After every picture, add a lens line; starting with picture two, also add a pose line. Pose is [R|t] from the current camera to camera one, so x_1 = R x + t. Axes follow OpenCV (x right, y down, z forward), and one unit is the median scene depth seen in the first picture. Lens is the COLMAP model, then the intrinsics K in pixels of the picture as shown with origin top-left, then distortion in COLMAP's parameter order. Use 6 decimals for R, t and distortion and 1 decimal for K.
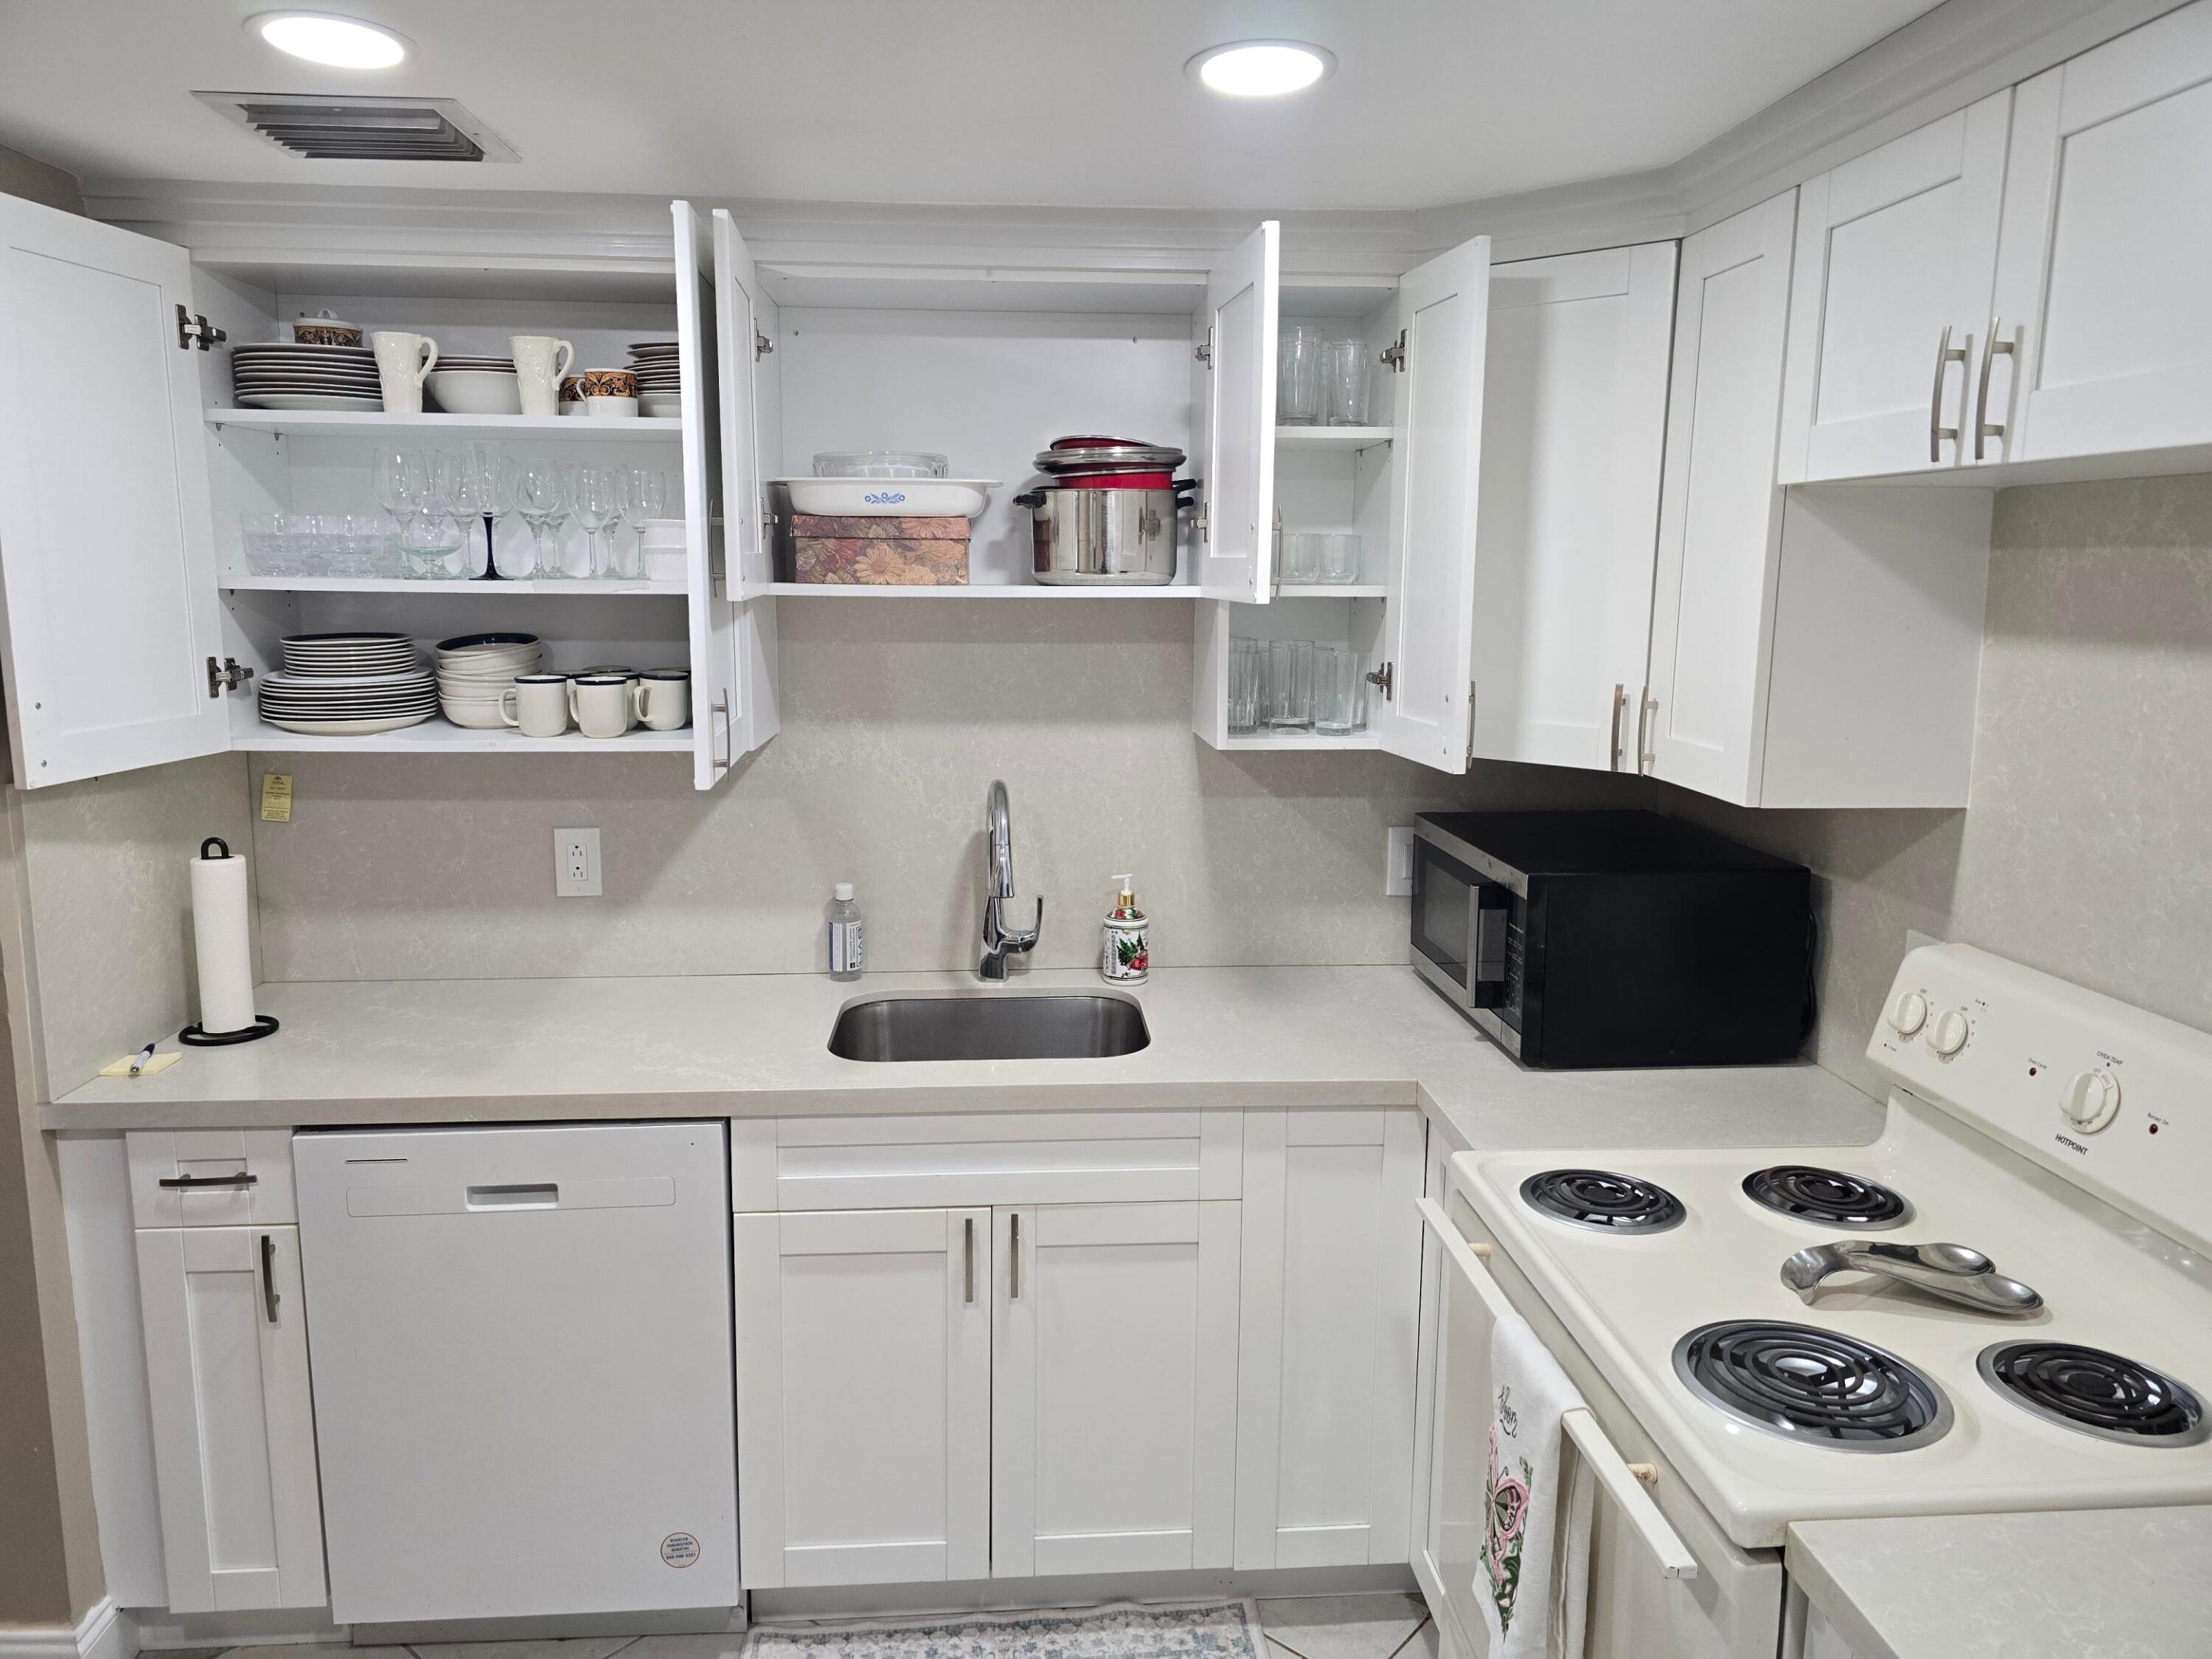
lens RADIAL K [[1487.4, 0, 1128.9], [0, 1487.4, 823.1], [0, 0, 1]] dist [0.061893, -0.065497]
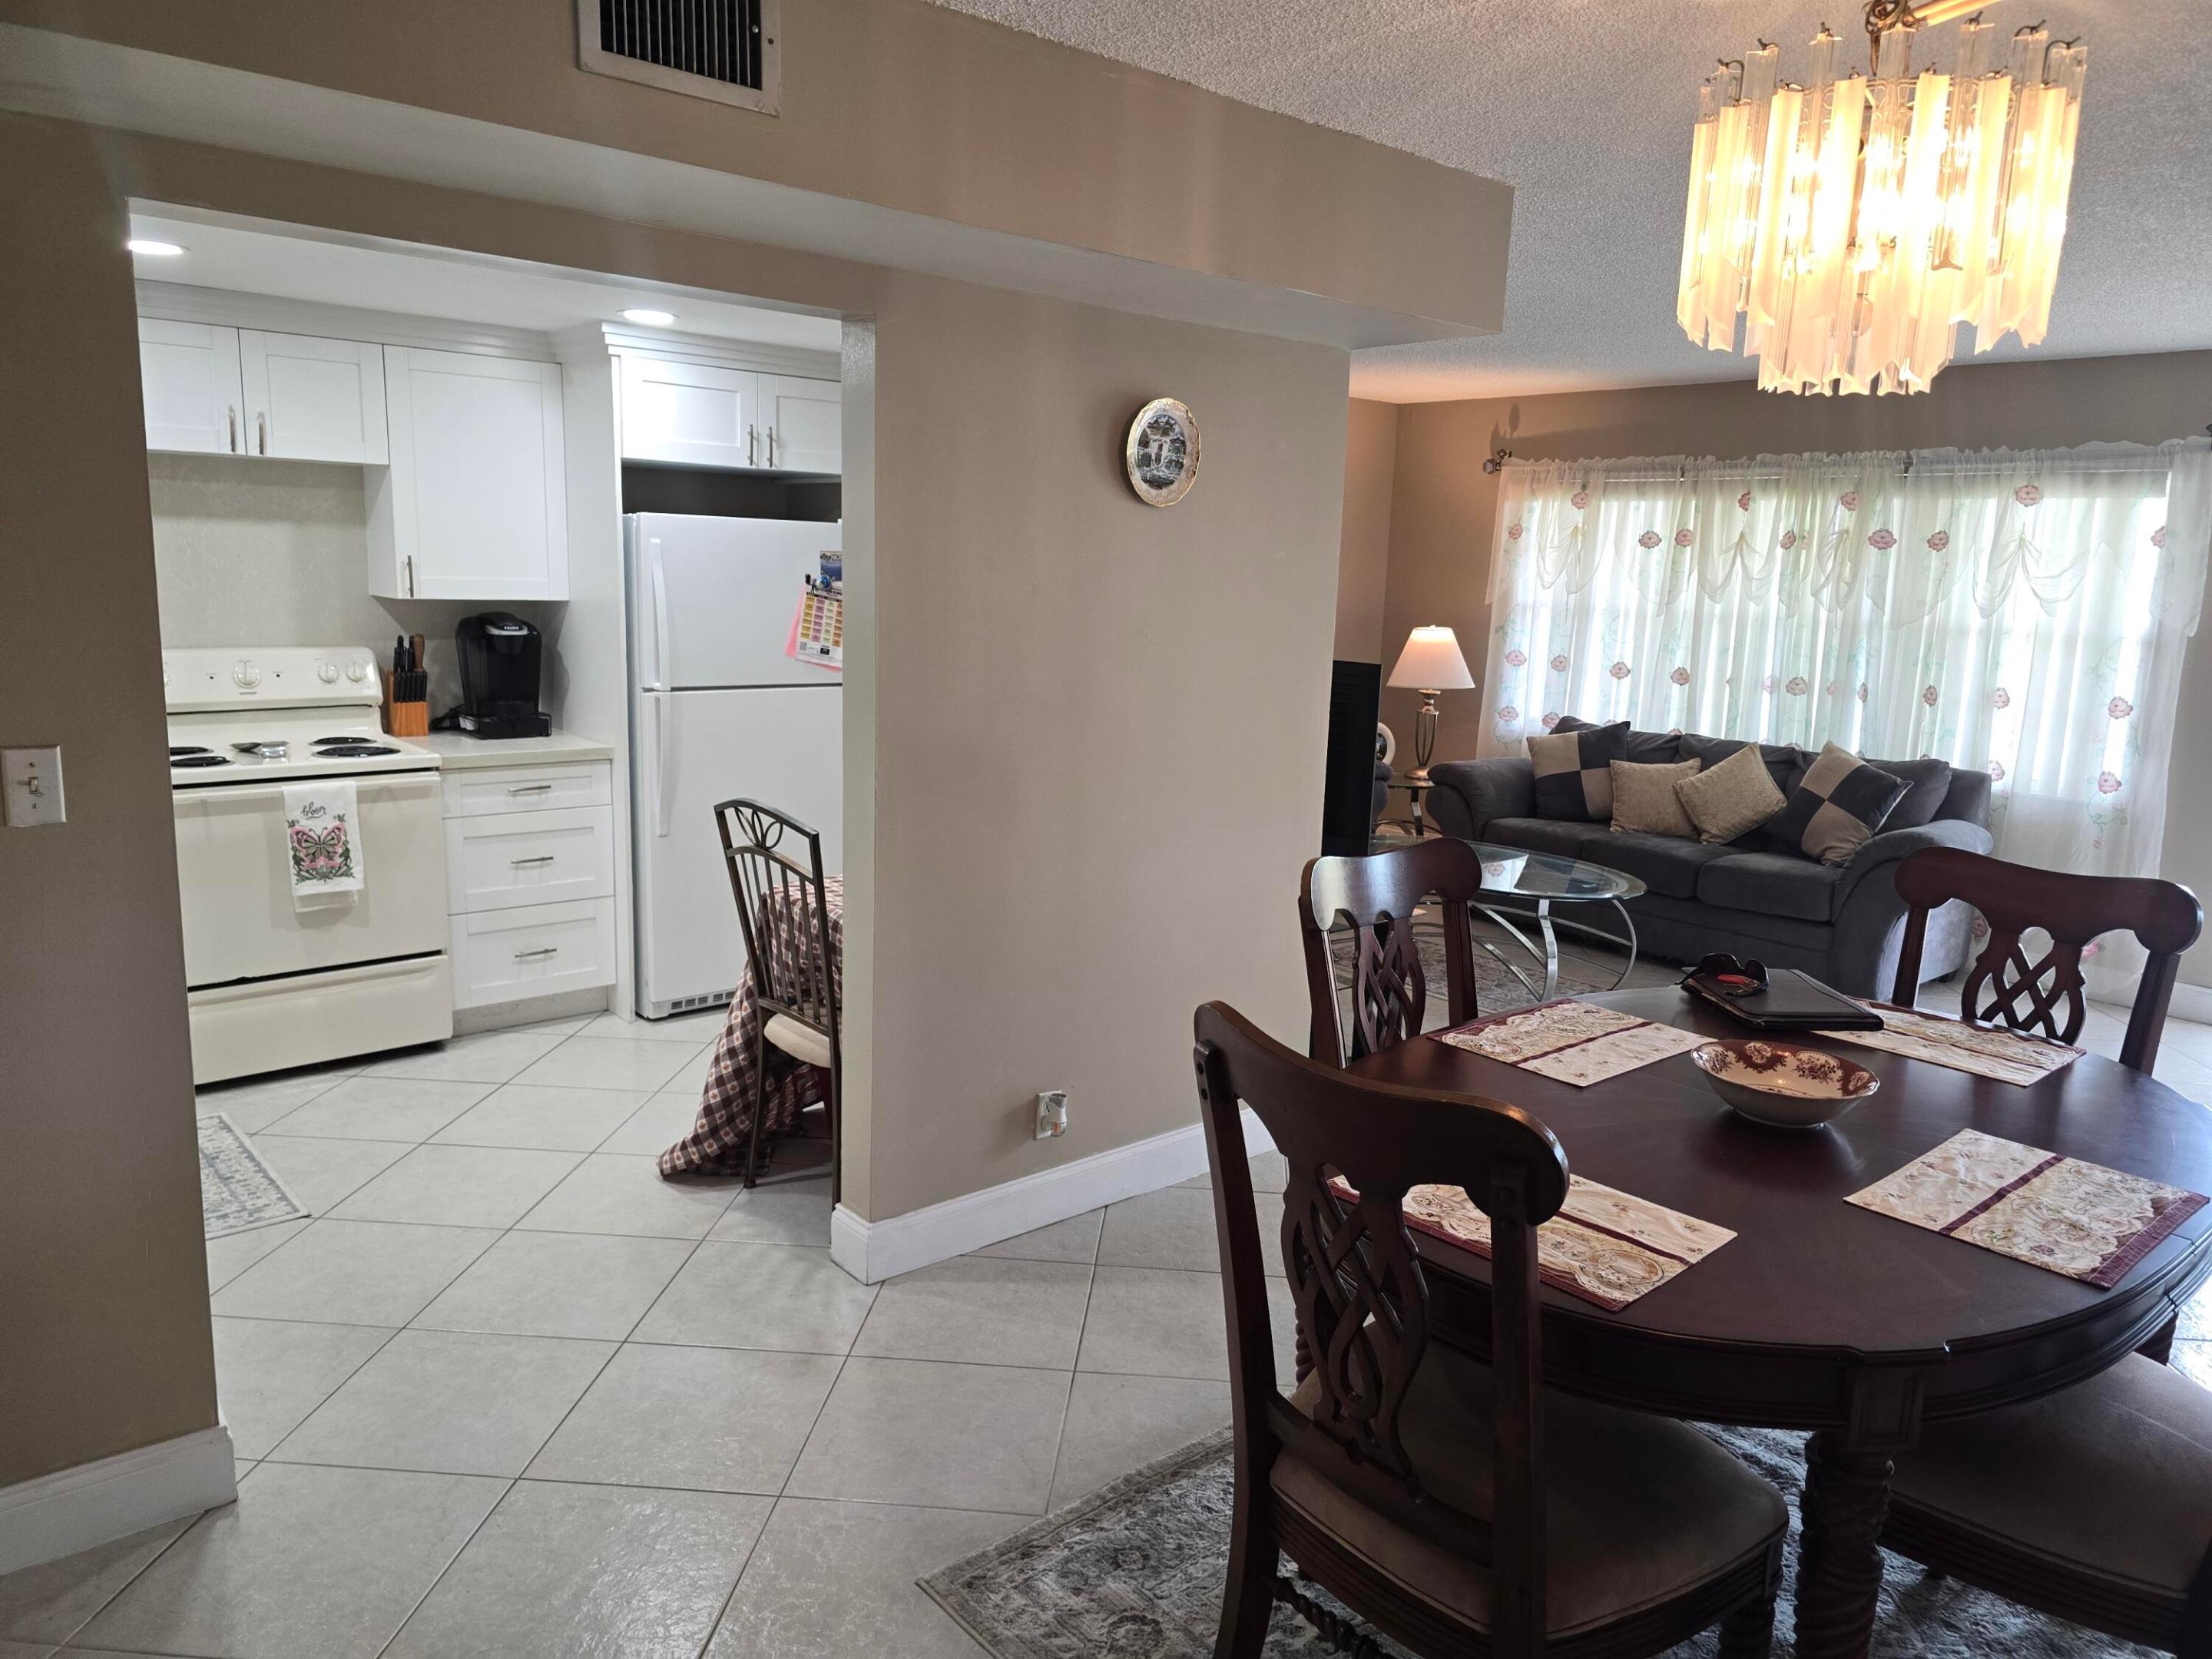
lens RADIAL K [[1487.4, 0, 1128.9], [0, 1487.4, 823.1], [0, 0, 1]] dist [0.061893, -0.065497]
pose [[-0.587167, -0.172578, 0.790855, -2.269502], [0.093807, 0.955919, 0.278244, -0.163262], [-0.804012, 0.237563, -0.545095, 1.085939]]
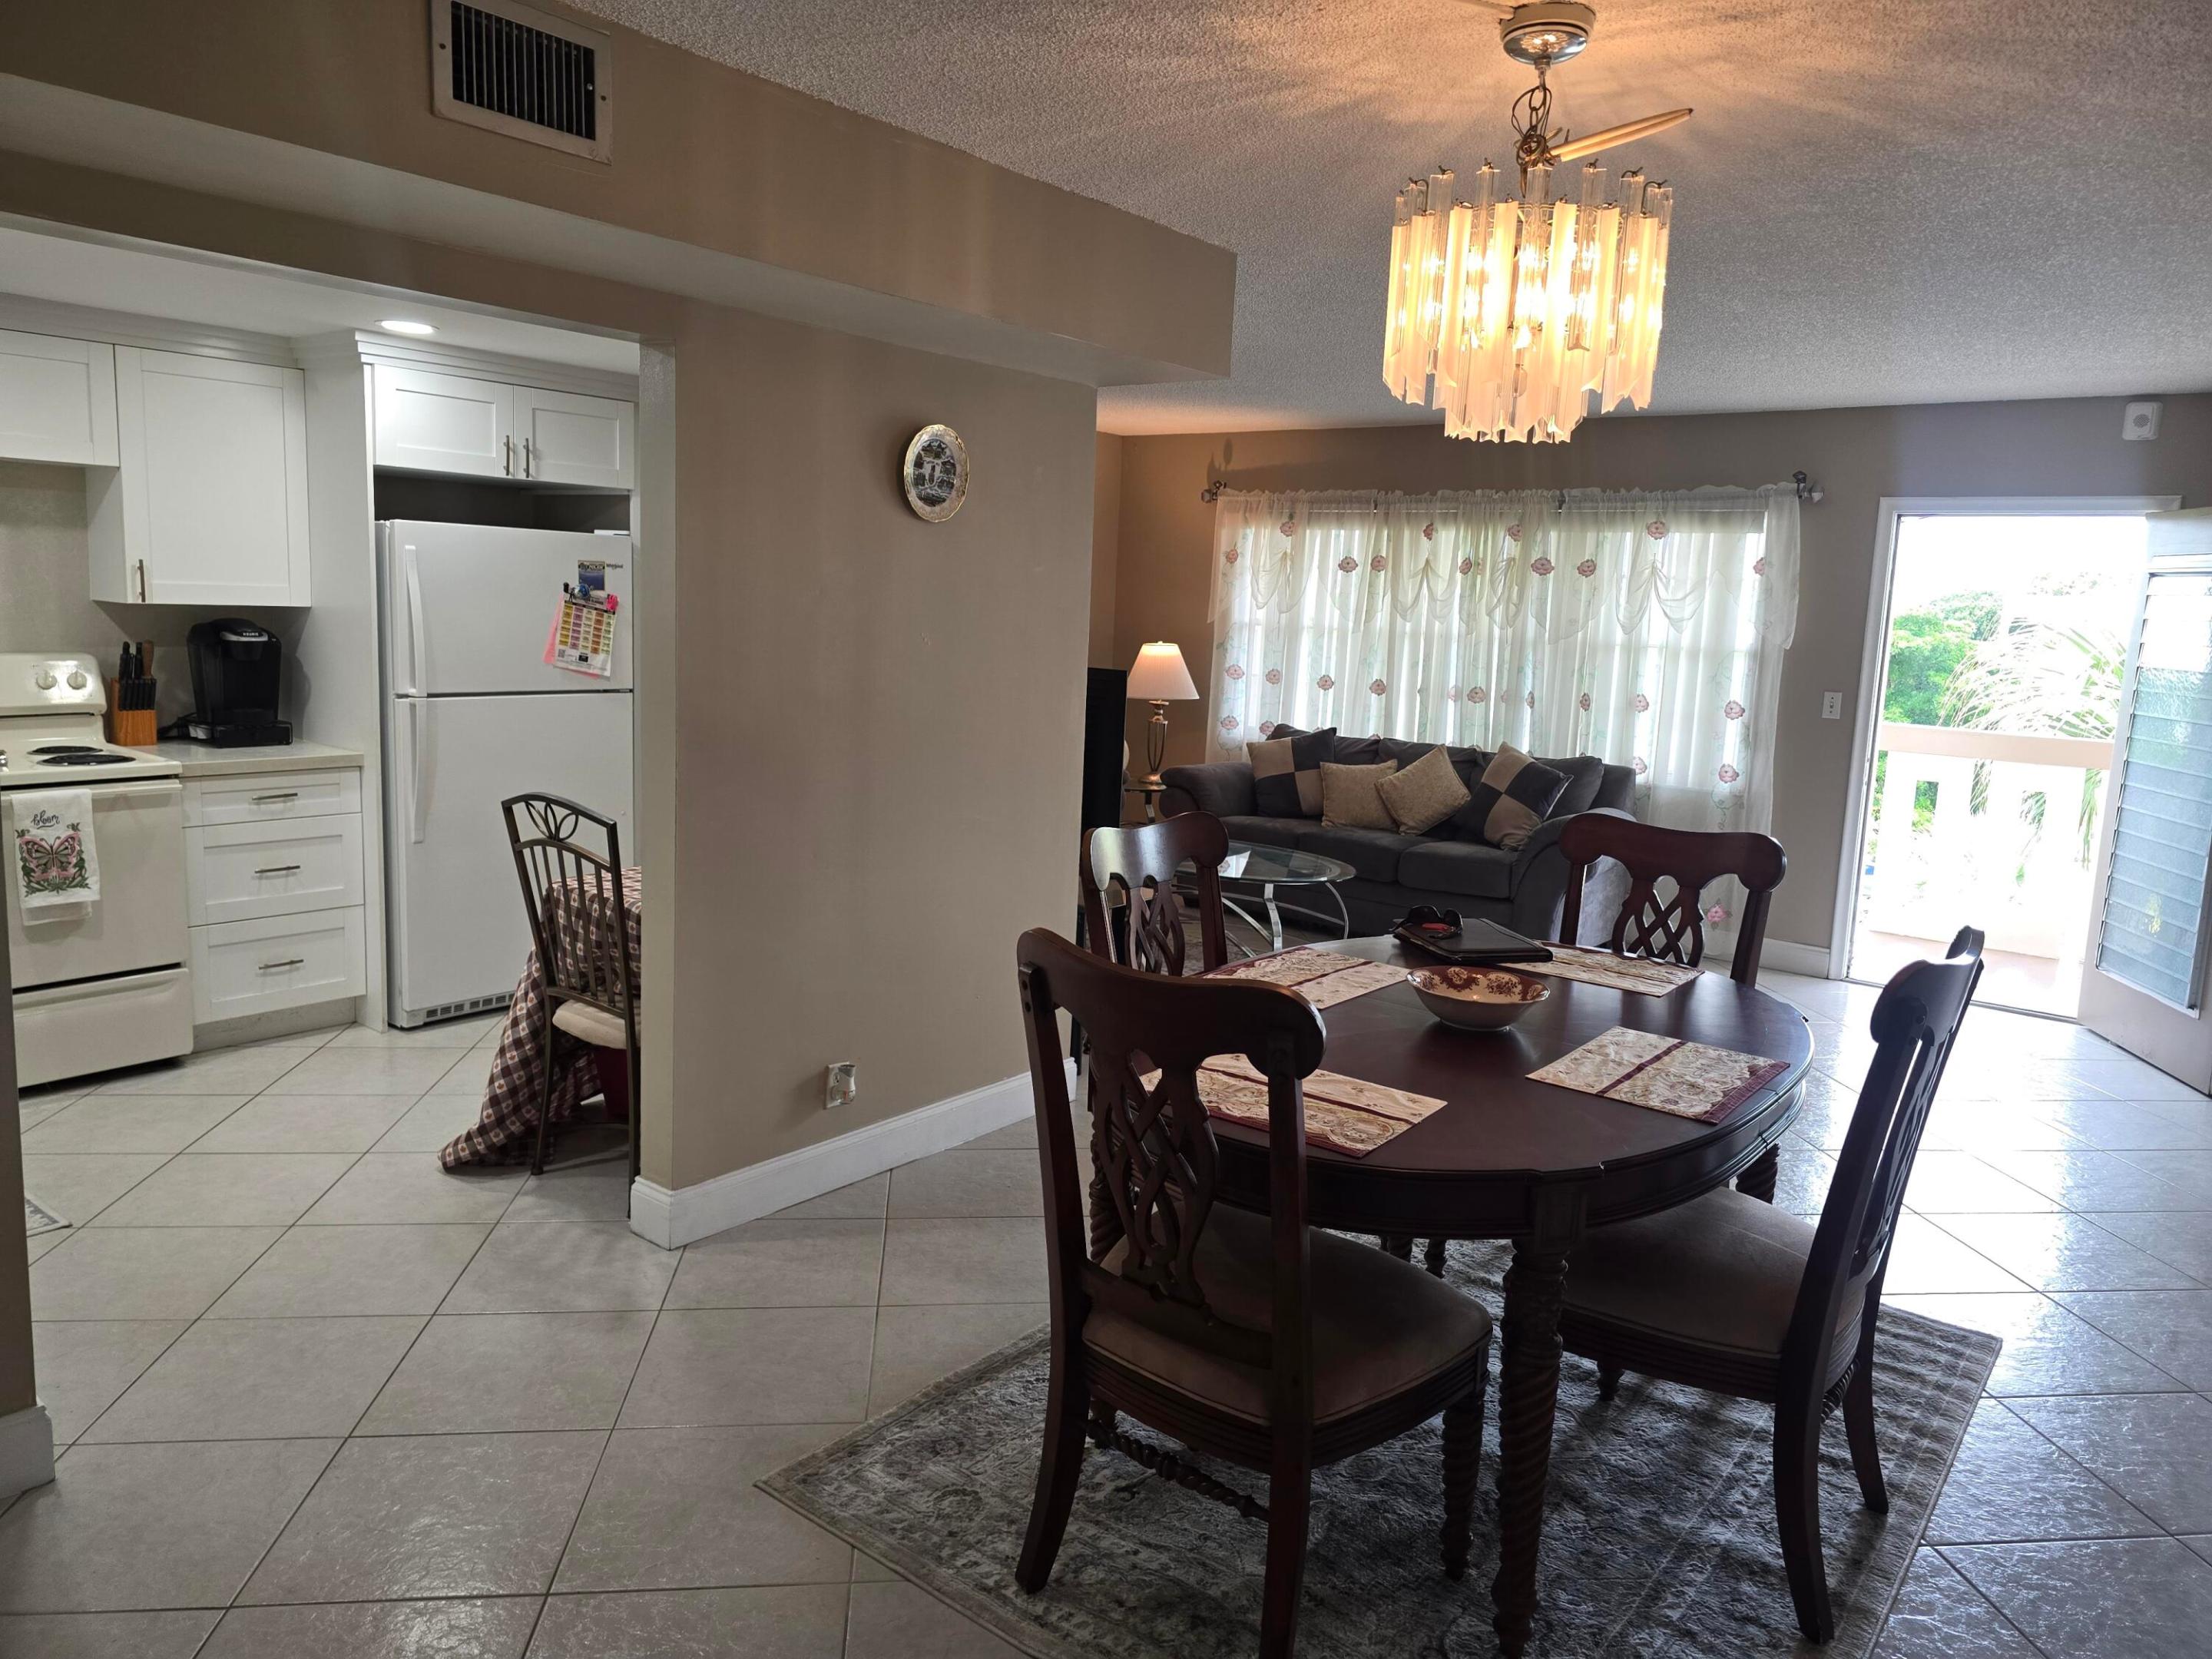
lens RADIAL K [[1482.0, 0, 1124.1], [0, 1482.0, 805.1], [0, 0, 1]] dist [0.063488, -0.065513]
pose [[-0.725878, -0.140108, 0.673403, -2.367616], [0.061866, 0.961766, 0.266792, -0.173496], [-0.685036, 0.235319, -0.689457, 1.260210]]
